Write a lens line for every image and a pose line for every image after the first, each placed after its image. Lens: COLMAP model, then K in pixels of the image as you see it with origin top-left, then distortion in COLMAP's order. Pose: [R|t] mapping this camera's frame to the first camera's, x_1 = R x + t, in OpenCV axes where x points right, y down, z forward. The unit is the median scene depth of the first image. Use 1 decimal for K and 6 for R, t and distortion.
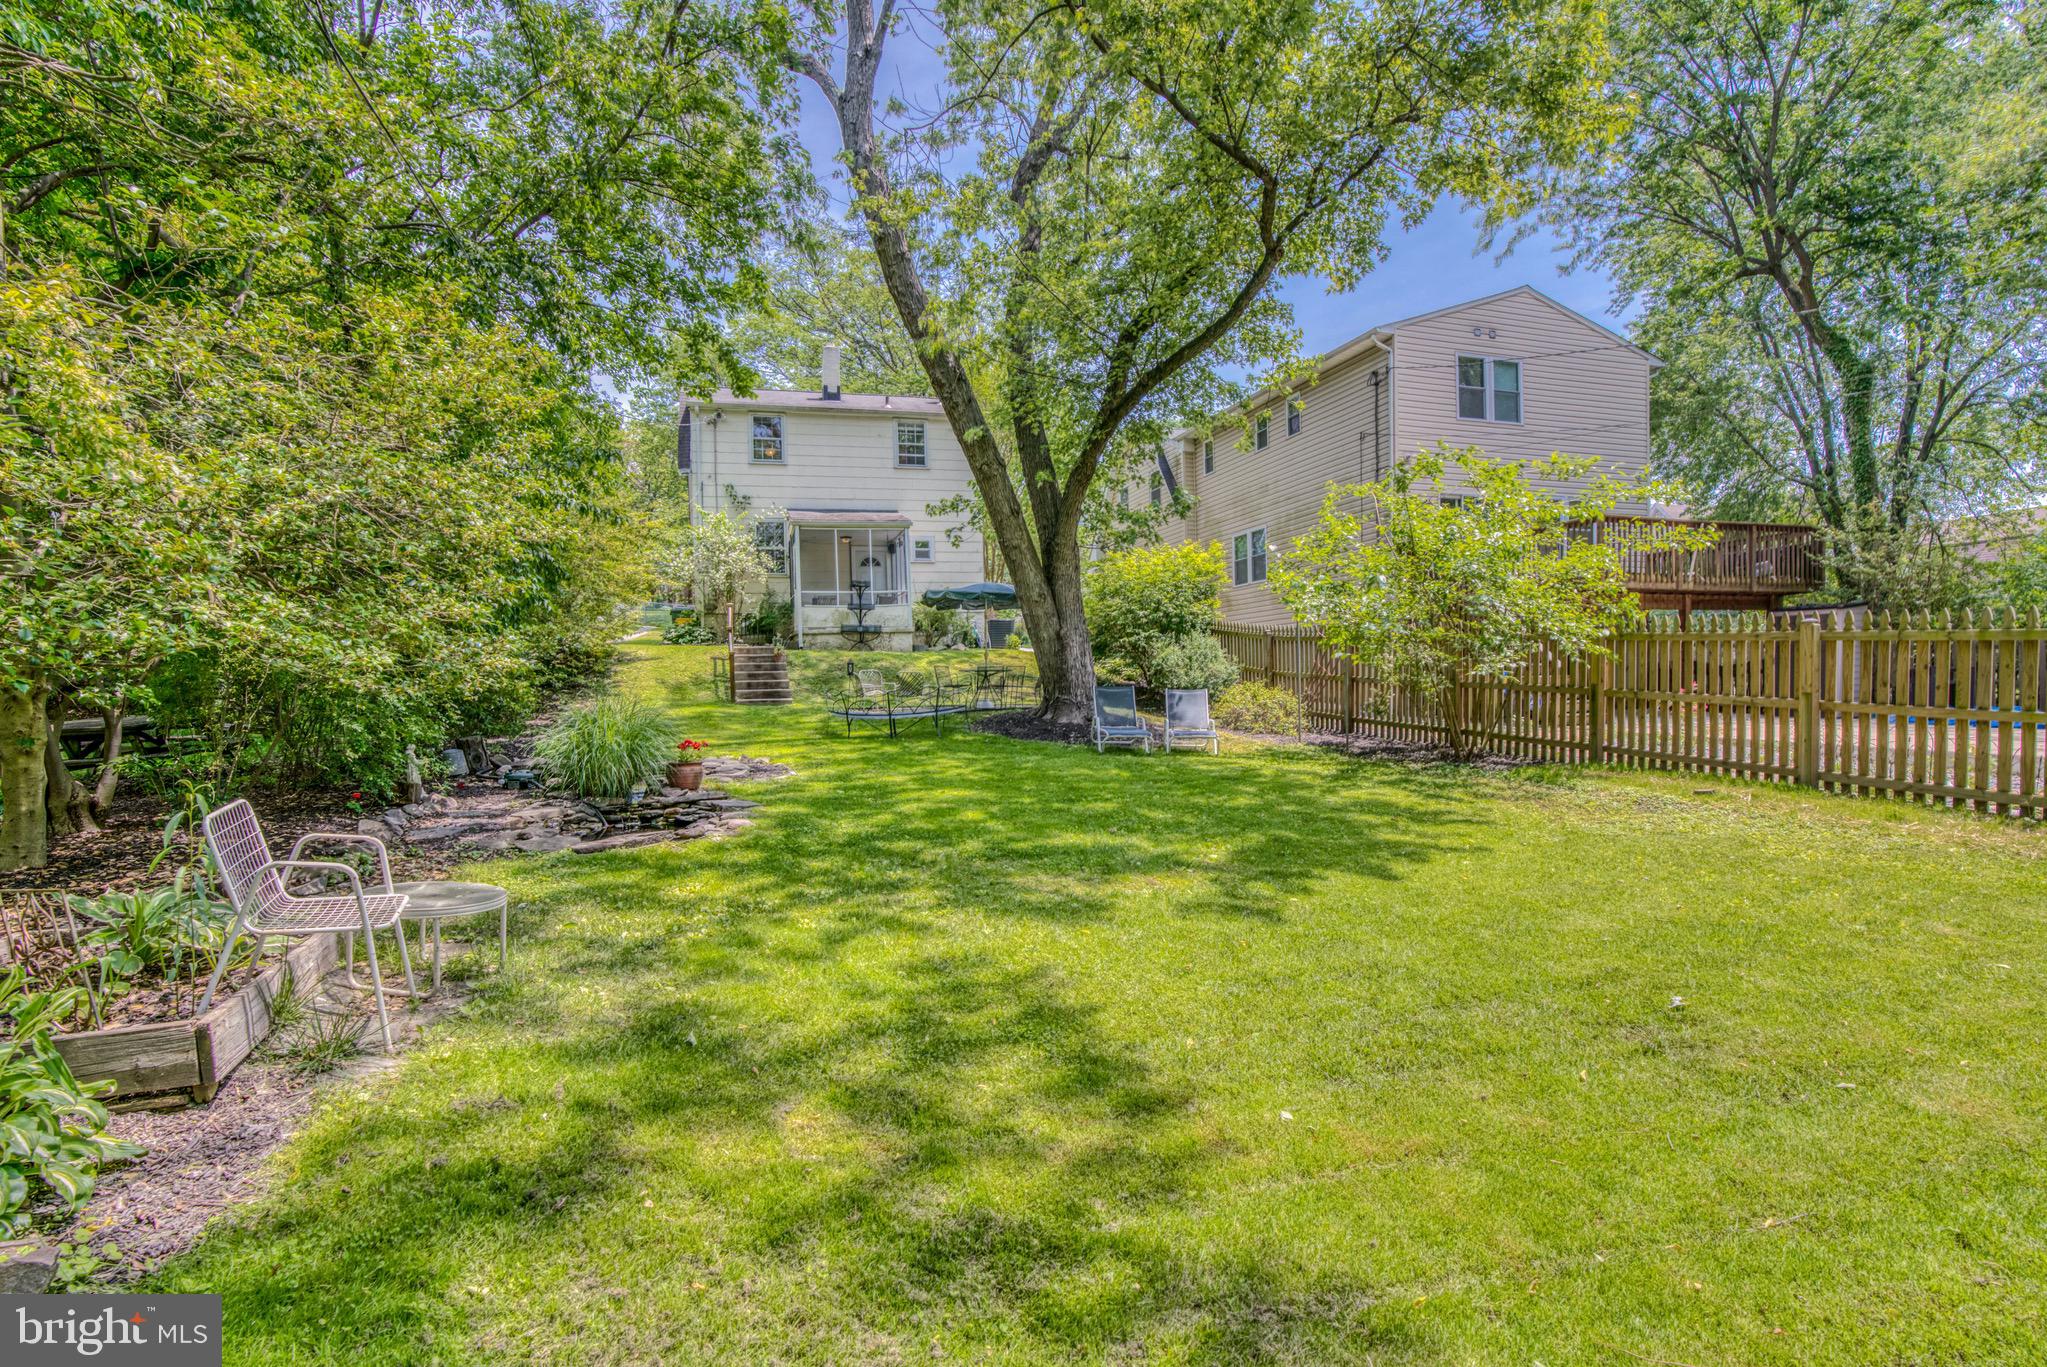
lens RADIAL K [[966.3, 0, 1000.2], [0, 966.3, 722.2], [0, 0, 1]] dist [-0.069472, 0.028831]
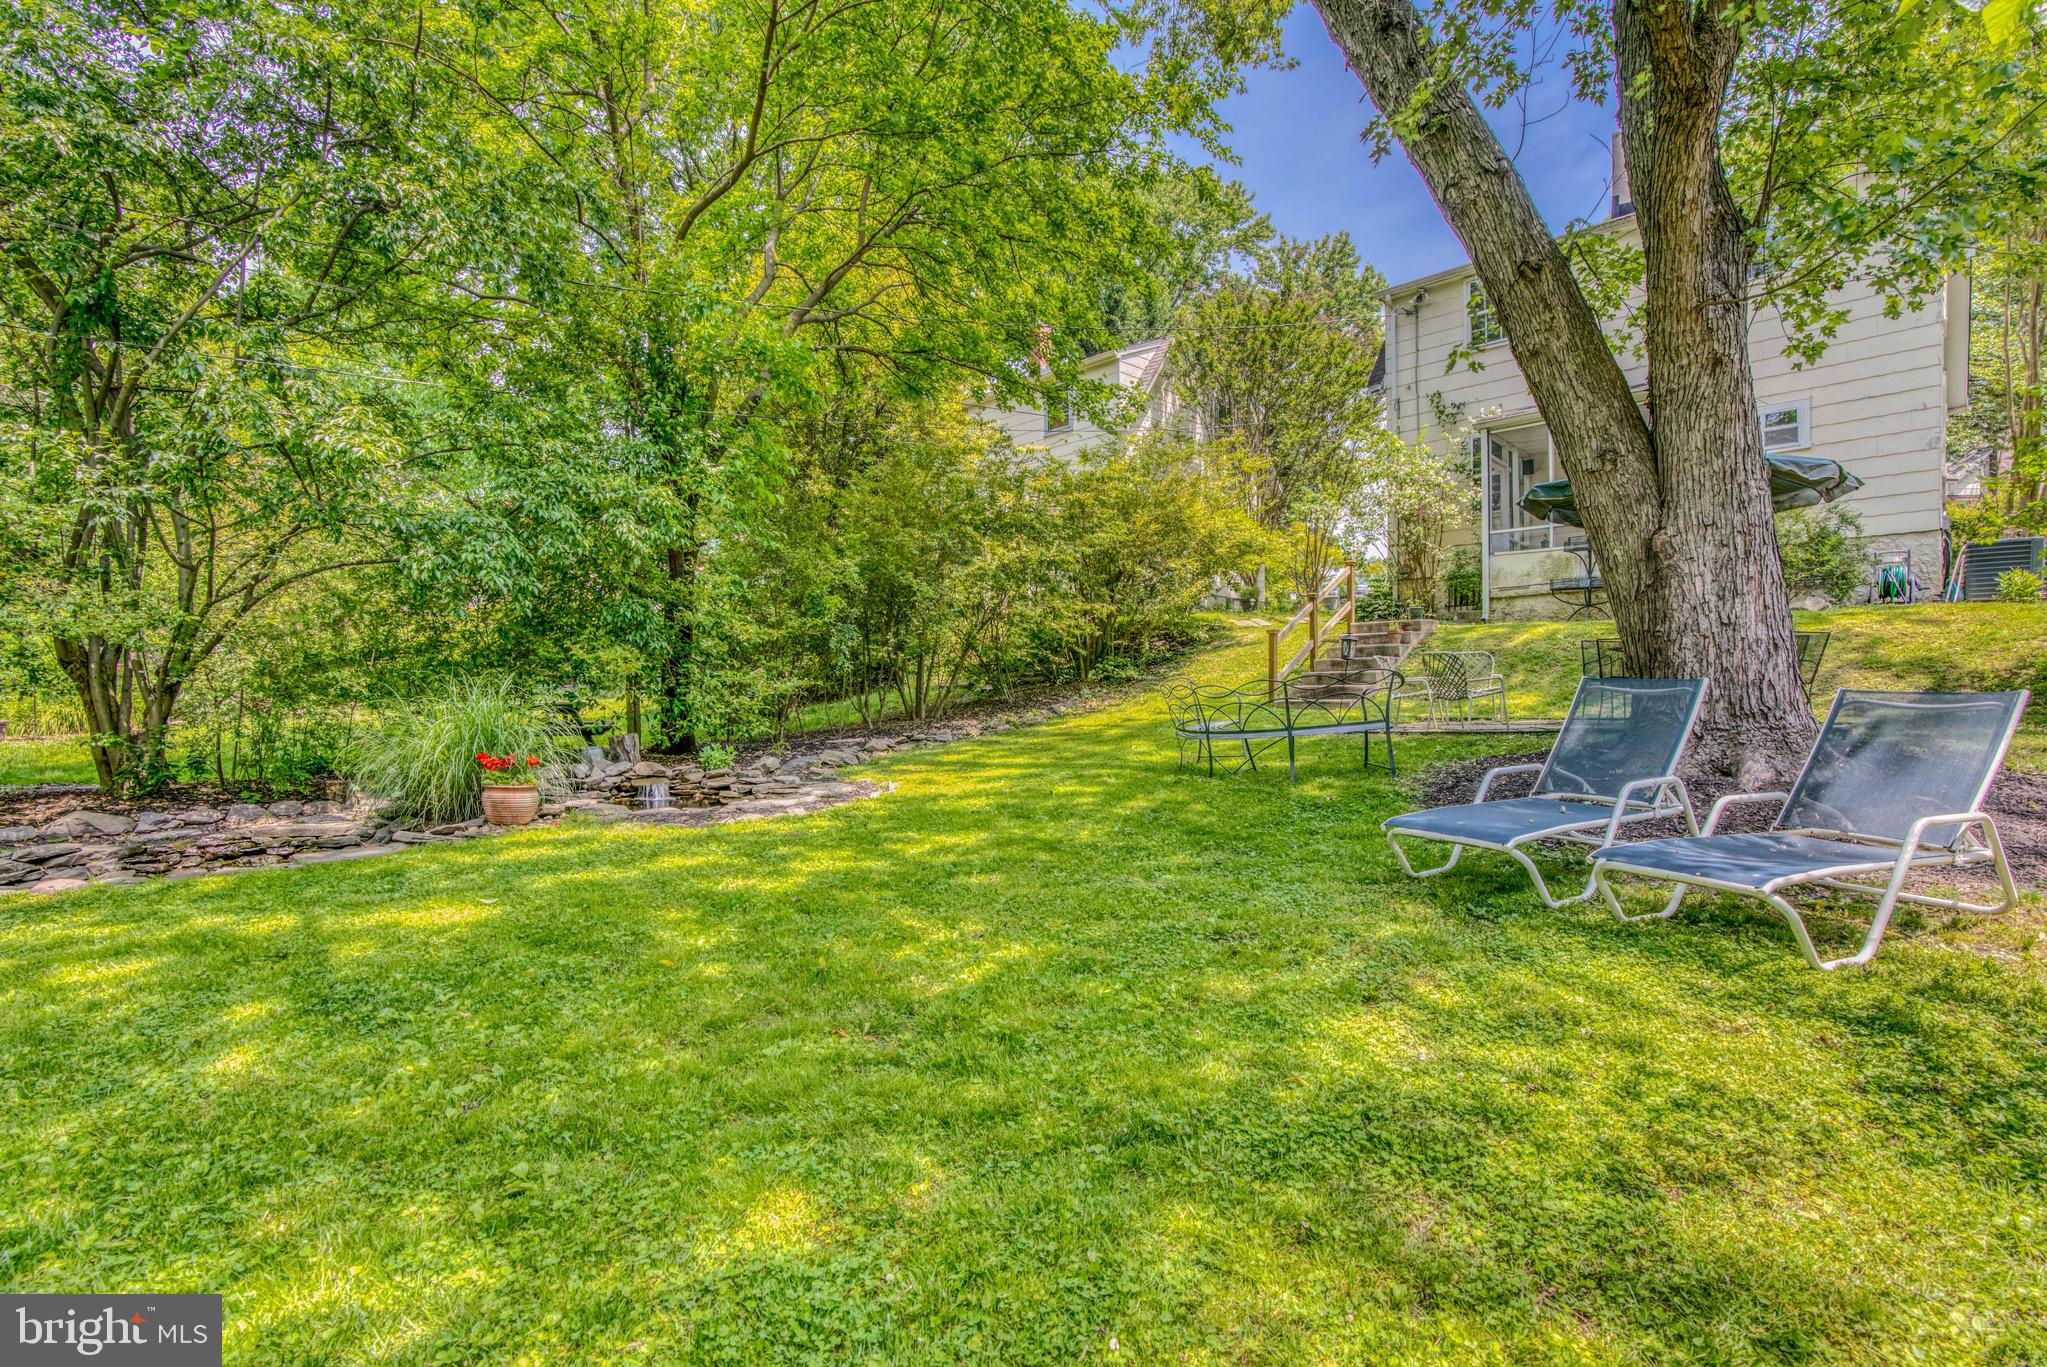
lens RADIAL K [[966.3, 0, 1000.2], [0, 966.3, 722.2], [0, 0, 1]] dist [-0.069472, 0.028831]
pose [[0.481974, 0.038379, -0.875345, 0.188293], [-0.034297, 0.999101, 0.024921, -0.014450], [0.875514, 0.018010, 0.482857, 0.410675]]
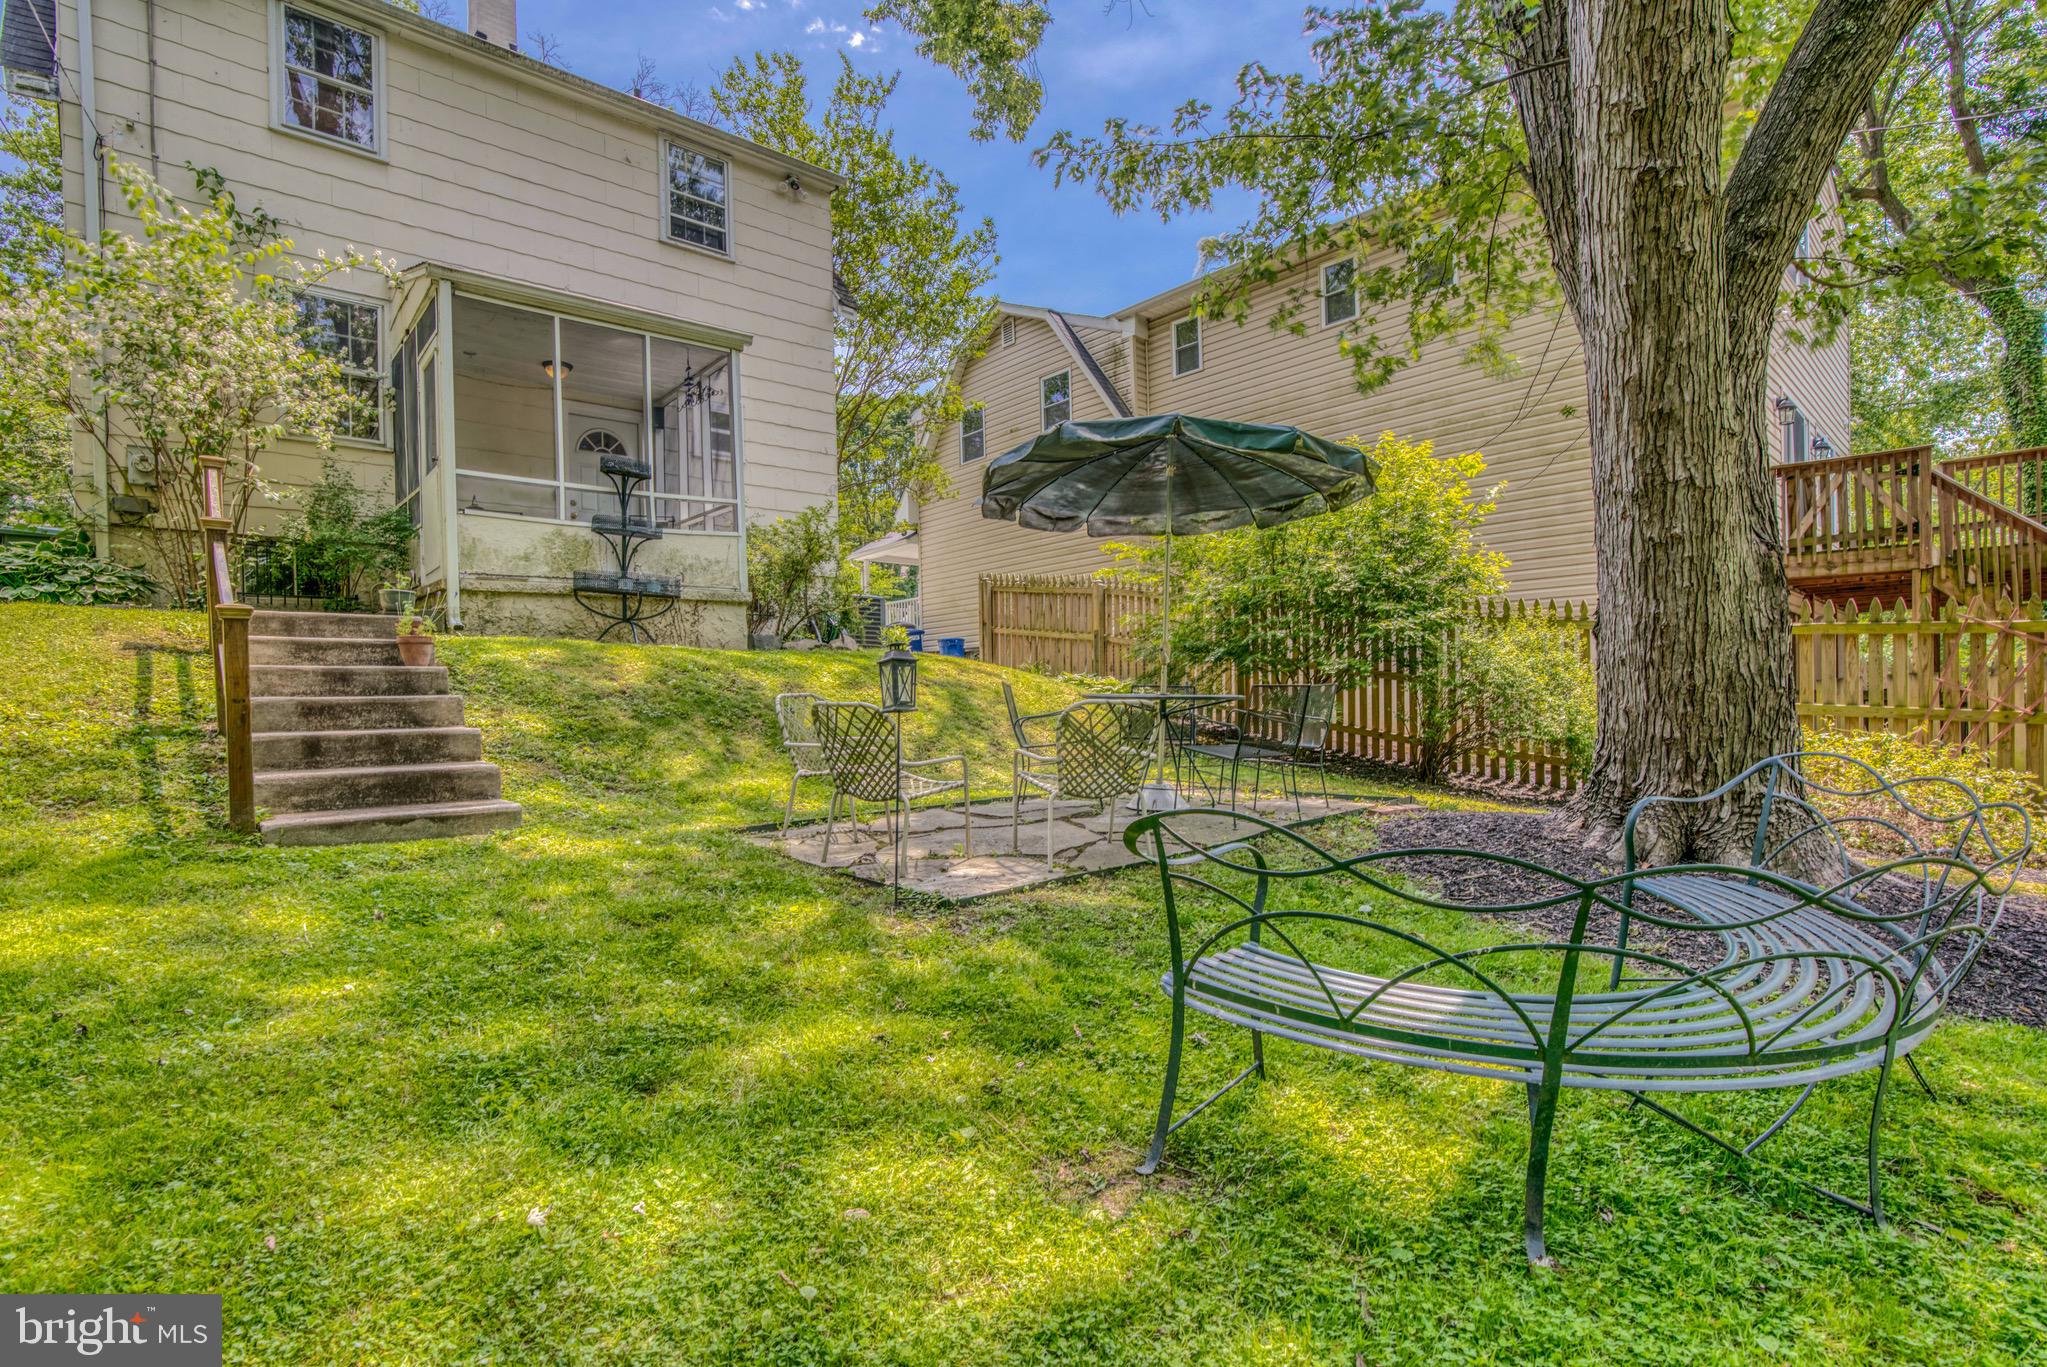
lens RADIAL K [[966.3, 0, 1000.2], [0, 966.3, 722.2], [0, 0, 1]] dist [-0.069472, 0.028831]
pose [[0.901480, -0.005911, 0.432780, -0.174676], [0.018158, 0.999543, -0.024171, -0.031194], [-0.432439, 0.029648, 0.901175, 0.597886]]
